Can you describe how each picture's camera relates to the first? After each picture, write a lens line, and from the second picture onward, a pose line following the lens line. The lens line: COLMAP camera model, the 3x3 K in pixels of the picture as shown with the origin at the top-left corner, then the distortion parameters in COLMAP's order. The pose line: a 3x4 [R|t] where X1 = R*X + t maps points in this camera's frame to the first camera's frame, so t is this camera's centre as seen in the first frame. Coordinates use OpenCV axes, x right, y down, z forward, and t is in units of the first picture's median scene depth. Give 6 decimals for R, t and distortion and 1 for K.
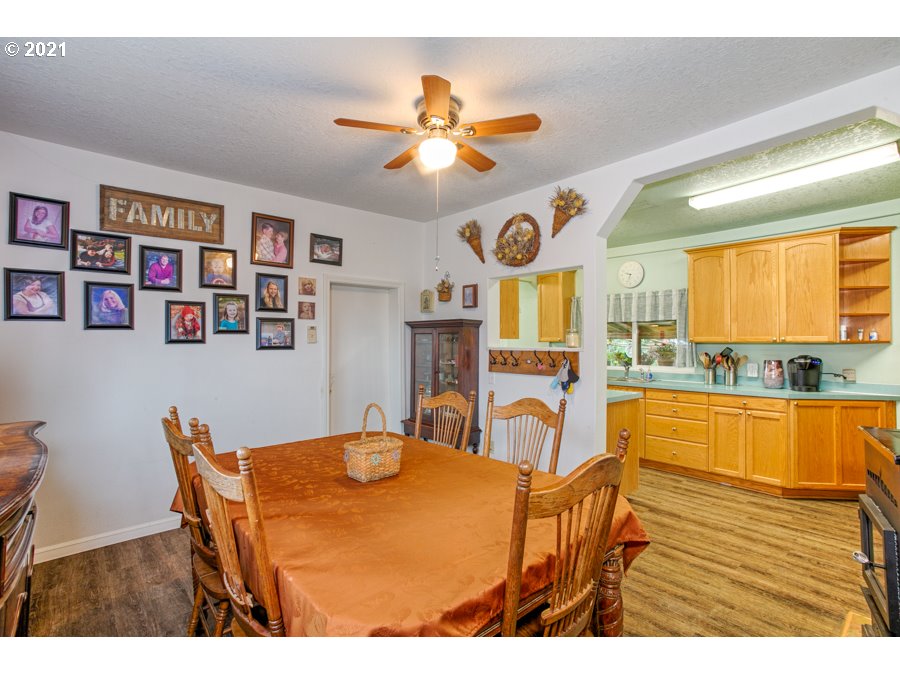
lens RADIAL K [[424.9, 0, 450.0], [0, 424.9, 337.5], [0, 0, 1]] dist [-0.001132, 0.000082]
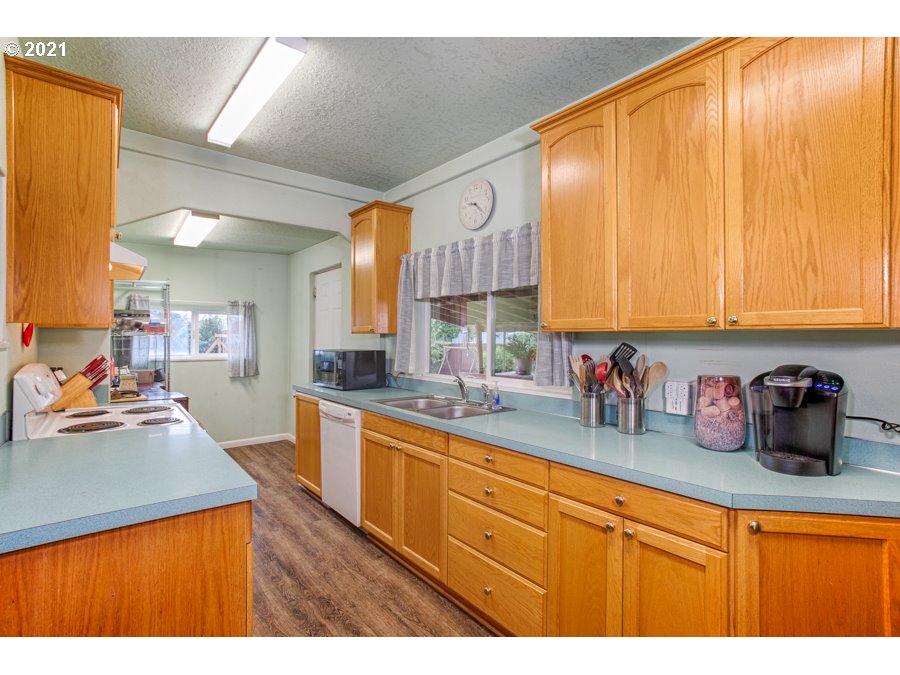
lens RADIAL K [[433.6, 0, 450.0], [0, 433.6, 337.5], [0, 0, 1]] dist [-0.002259, 0.000397]
pose [[0.999399, 0.002174, -0.034610, 0.531576], [-0.001868, 0.999959, 0.008876, 0.014722], [0.034628, -0.008806, 0.999361, 0.597302]]
